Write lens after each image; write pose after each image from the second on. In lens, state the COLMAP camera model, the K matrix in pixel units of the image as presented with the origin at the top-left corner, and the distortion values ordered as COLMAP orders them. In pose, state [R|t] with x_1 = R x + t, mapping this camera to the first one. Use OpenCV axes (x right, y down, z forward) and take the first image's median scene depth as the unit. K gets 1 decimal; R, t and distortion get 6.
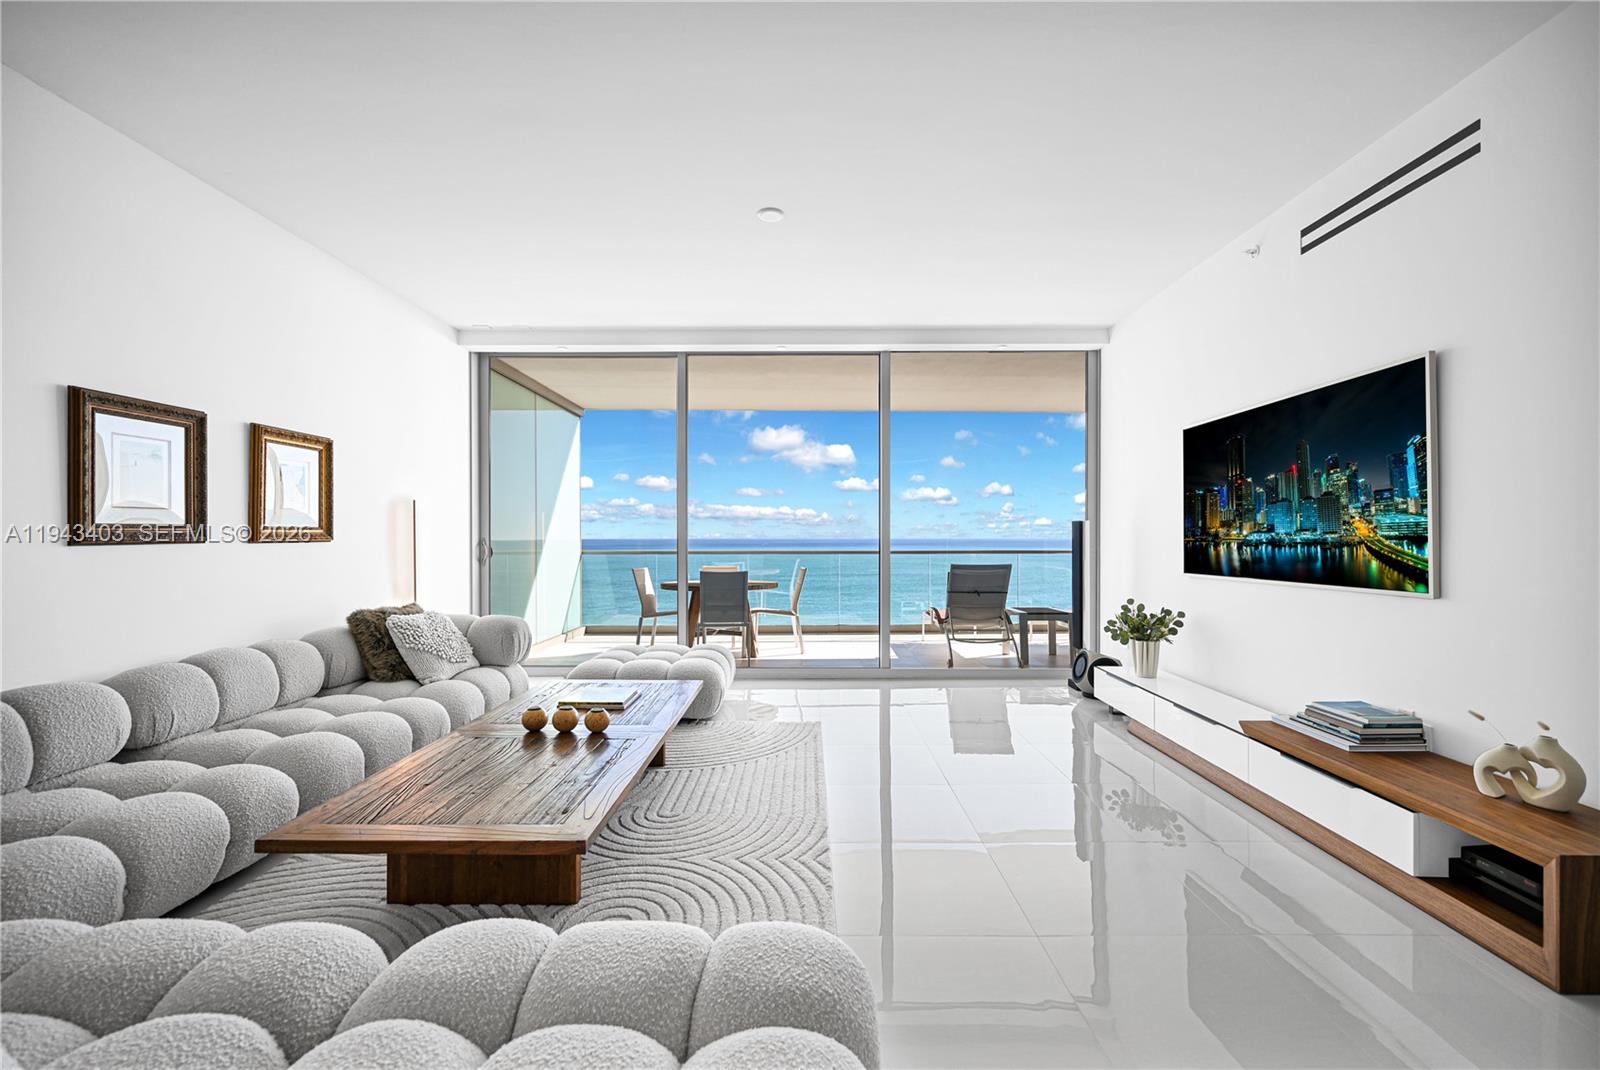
lens RADIAL K [[649.2, 0, 800.6], [0, 649.2, 539.6], [0, 0, 1]] dist [-0.000466, 0.000035]
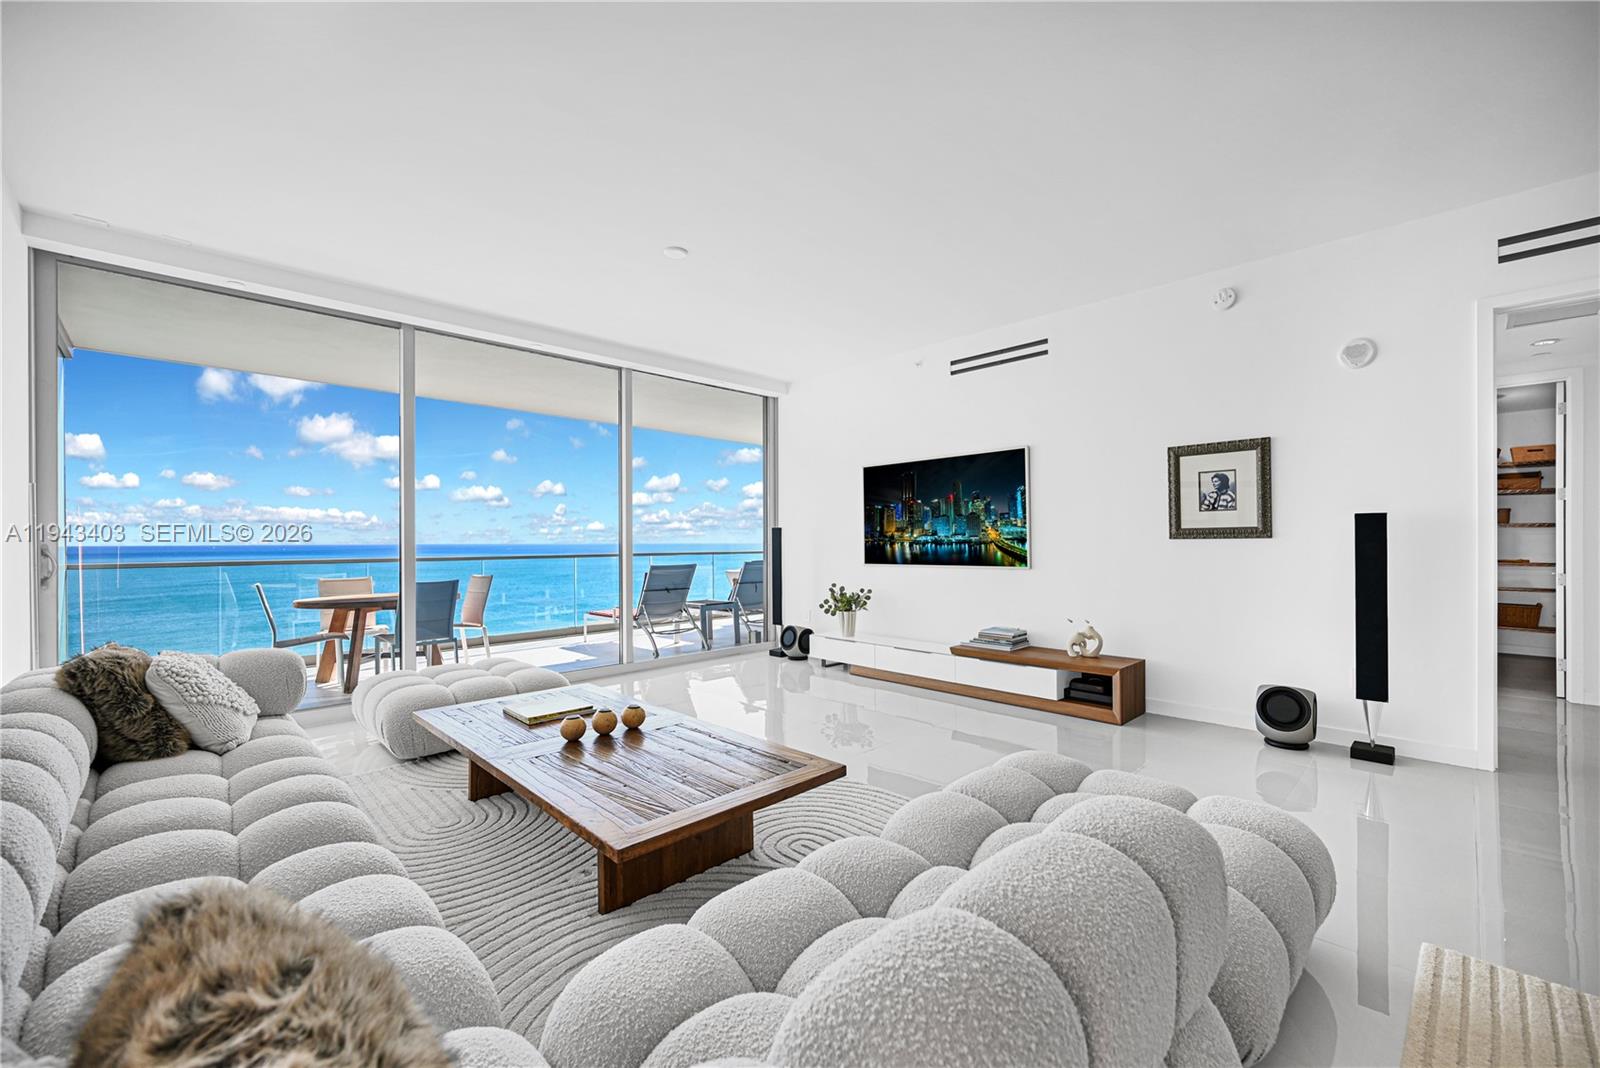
lens RADIAL K [[652.9, 0, 805.5], [0, 652.9, 539.7], [0, 0, 1]] dist [-0.001512, -0.000056]
pose [[0.707035, -0.004048, 0.707167, -0.575433], [0.007627, 0.999969, -0.001902, -0.001357], [-0.707137, 0.006739, 0.707044, 0.041336]]
